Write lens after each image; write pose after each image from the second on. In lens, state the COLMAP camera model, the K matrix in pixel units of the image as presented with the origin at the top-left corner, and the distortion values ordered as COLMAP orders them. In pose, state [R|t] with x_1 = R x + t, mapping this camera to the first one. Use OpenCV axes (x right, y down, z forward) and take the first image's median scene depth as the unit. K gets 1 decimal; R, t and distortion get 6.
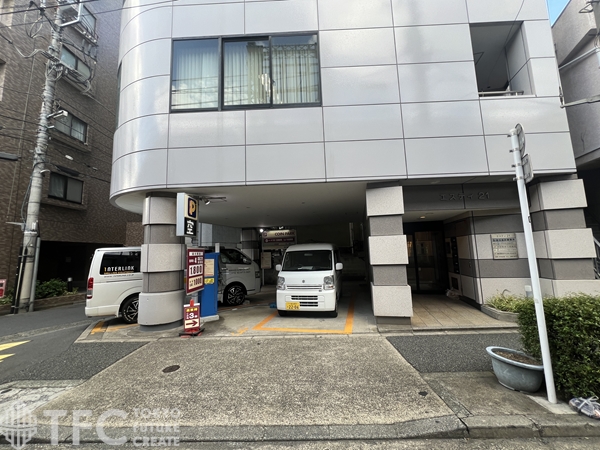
lens RADIAL K [[240.8, 0, 300.0], [0, 240.8, 225.0], [0, 0, 1]] dist [-0.000873, 0.000403]
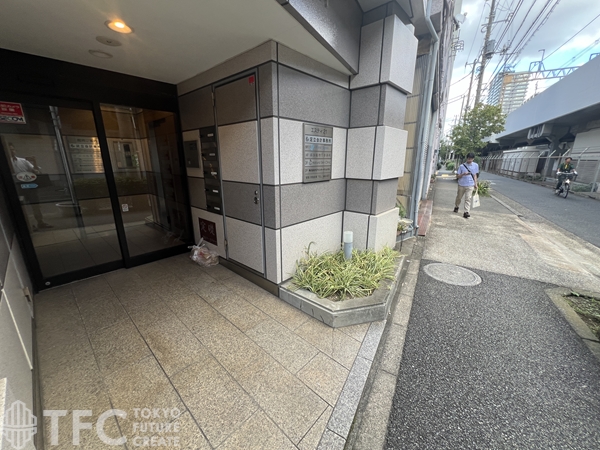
lens RADIAL K [[240.8, 0, 300.0], [0, 240.8, 225.0], [0, 0, 1]] dist [-0.000873, 0.000403]
pose [[0.478944, -0.199578, 0.854857, 0.345601], [-0.117789, 0.950396, 0.287876, 0.075548], [-0.869907, -0.238570, 0.431678, 0.680339]]
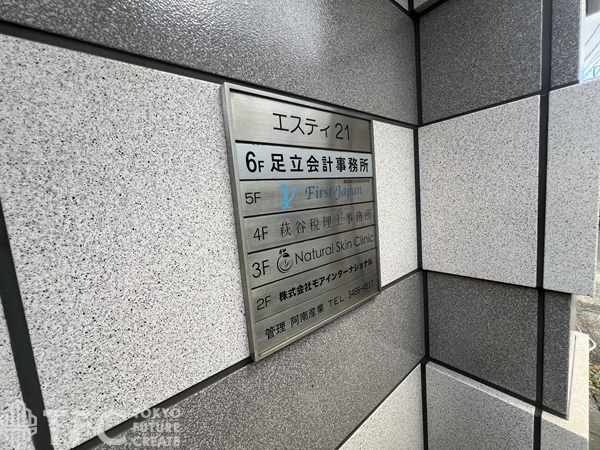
lens RADIAL K [[244.4, 0, 300.0], [0, 244.4, 225.0], [0, 0, 1]] dist [0.032141, 0.000083]
pose [[0.600916, -0.105154, 0.792365, 0.614906], [-0.033003, 0.987199, 0.156039, 0.063363], [-0.798631, -0.119917, 0.589753, 0.791194]]
